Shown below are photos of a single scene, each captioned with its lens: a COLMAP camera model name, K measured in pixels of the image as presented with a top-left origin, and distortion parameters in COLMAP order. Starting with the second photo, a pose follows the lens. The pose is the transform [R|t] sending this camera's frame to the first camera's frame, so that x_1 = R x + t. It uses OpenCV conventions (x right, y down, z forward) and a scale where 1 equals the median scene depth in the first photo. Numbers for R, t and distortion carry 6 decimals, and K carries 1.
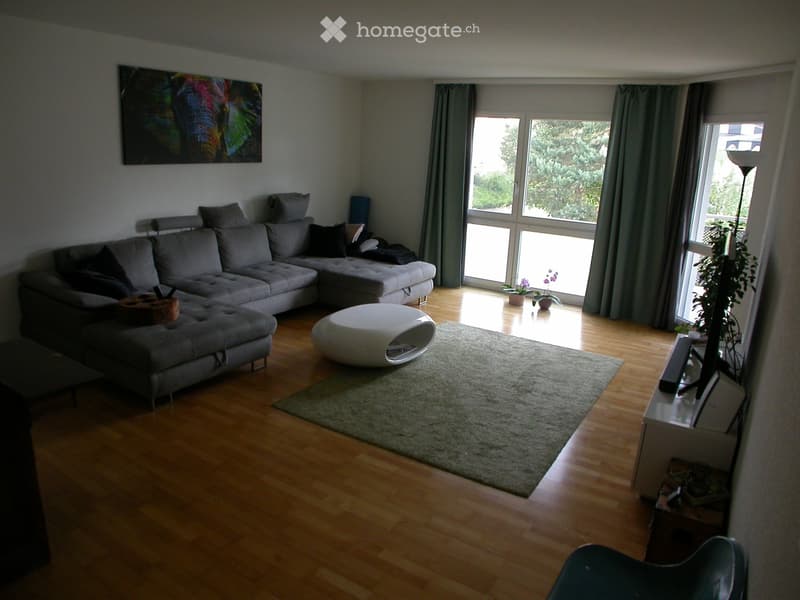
lens RADIAL K [[577.8, 0, 398.4], [0, 577.8, 291.3], [0, 0, 1]] dist [-0.136778, 0.074122]
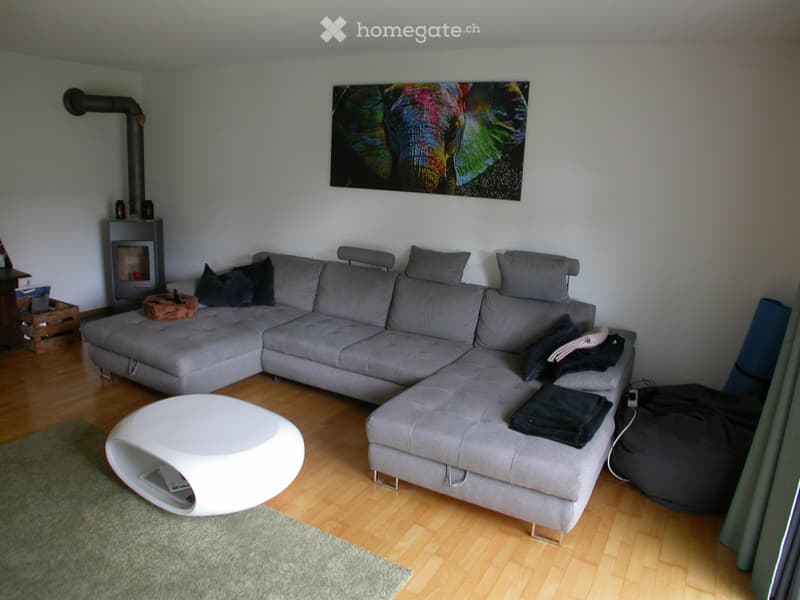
lens RADIAL K [[577.8, 0, 401.4], [0, 577.8, 291.2], [0, 0, 1]] dist [-0.136778, 0.074122]
pose [[0.045706, 0.178756, -0.982831, 0.466782], [-0.289526, 0.944001, 0.158229, -0.213877], [0.956078, 0.277323, 0.094902, 0.927889]]
